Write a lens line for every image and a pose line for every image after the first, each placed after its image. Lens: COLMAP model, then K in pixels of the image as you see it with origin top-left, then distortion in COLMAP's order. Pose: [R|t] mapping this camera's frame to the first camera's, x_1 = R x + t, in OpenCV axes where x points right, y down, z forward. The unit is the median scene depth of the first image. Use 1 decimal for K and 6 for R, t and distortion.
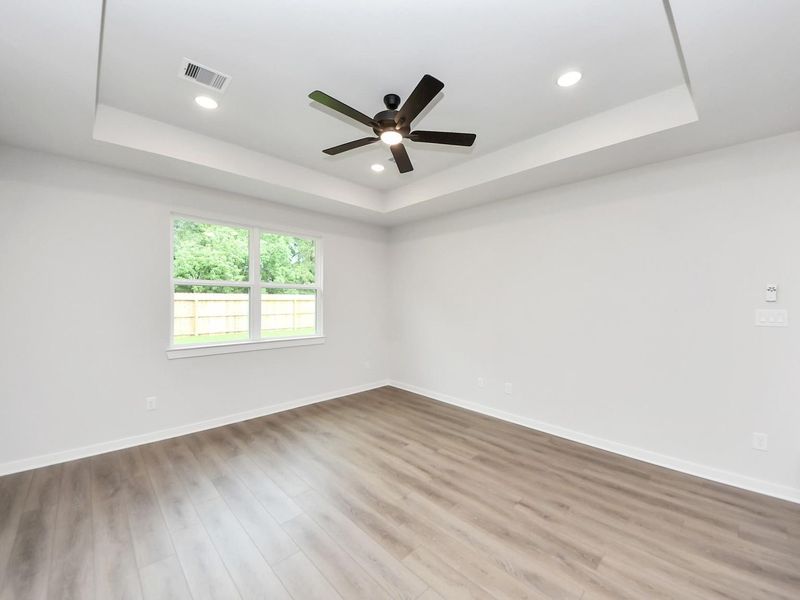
lens RADIAL K [[325.8, 0, 406.1], [0, 325.8, 304.2], [0, 0, 1]] dist [0.014238, -0.019666]
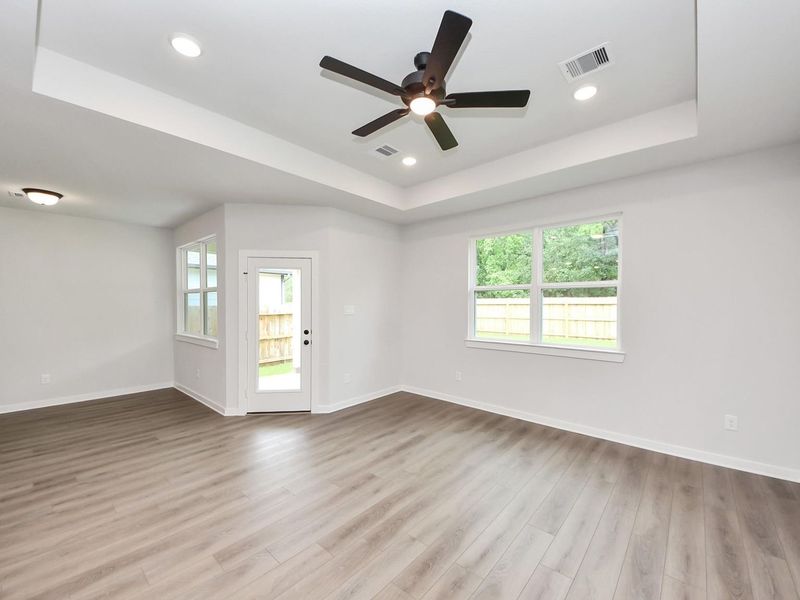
lens RADIAL K [[318.7, 0, 406.9], [0, 318.7, 300.3], [0, 0, 1]] dist [0.046183, -0.028635]
pose [[0.082086, -0.014801, -0.996515, 0.616503], [-0.012485, 0.999796, -0.015879, -0.002843], [0.996547, 0.013745, 0.081885, 0.676461]]
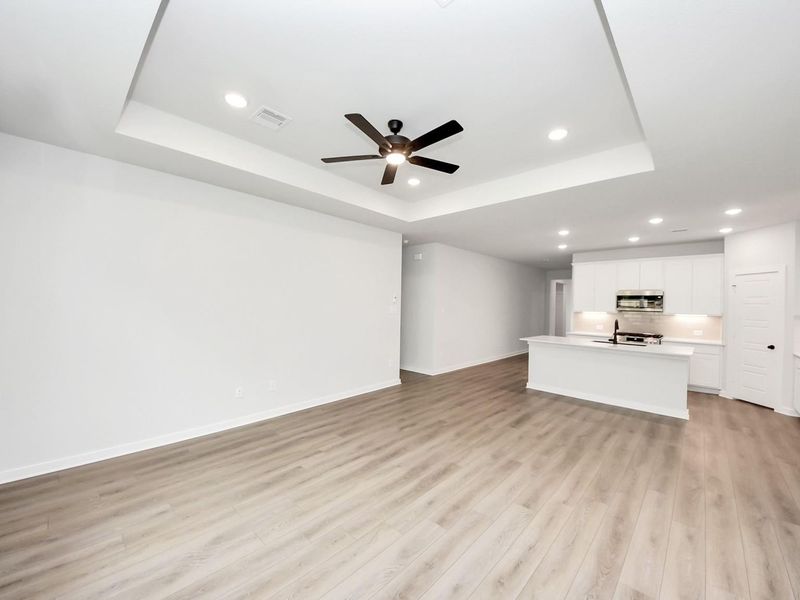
lens RADIAL K [[318.7, 0, 406.9], [0, 318.7, 300.3], [0, 0, 1]] dist [0.046183, -0.028635]
pose [[-0.054156, -0.004973, 0.998520, -0.899649], [-0.003085, 0.999984, 0.004813, -0.026518], [-0.998528, -0.002820, -0.054171, 0.771037]]
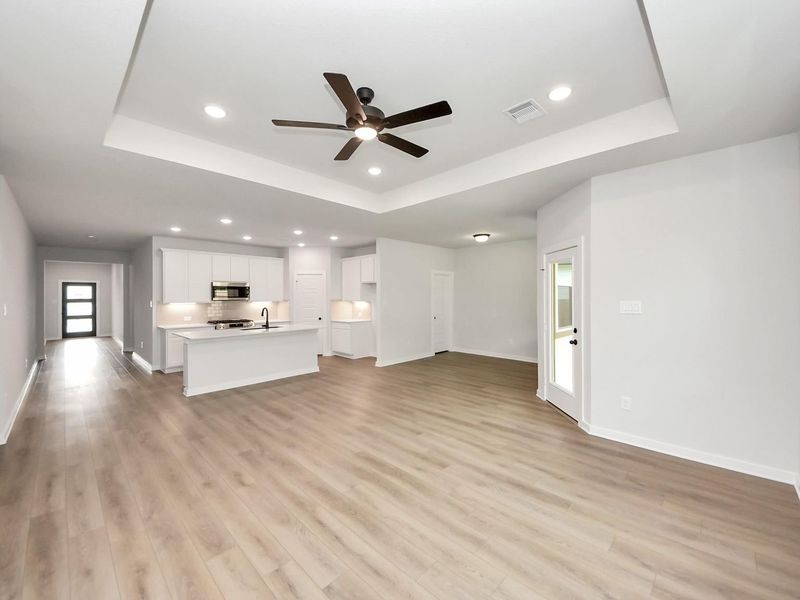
lens RADIAL K [[325.8, 0, 406.1], [0, 325.8, 304.2], [0, 0, 1]] dist [0.014238, -0.019666]
pose [[-0.999316, -0.003263, -0.036843, -0.098270], [-0.004634, 0.999298, 0.037171, -0.014873], [0.036696, 0.037317, -0.998630, 1.497958]]
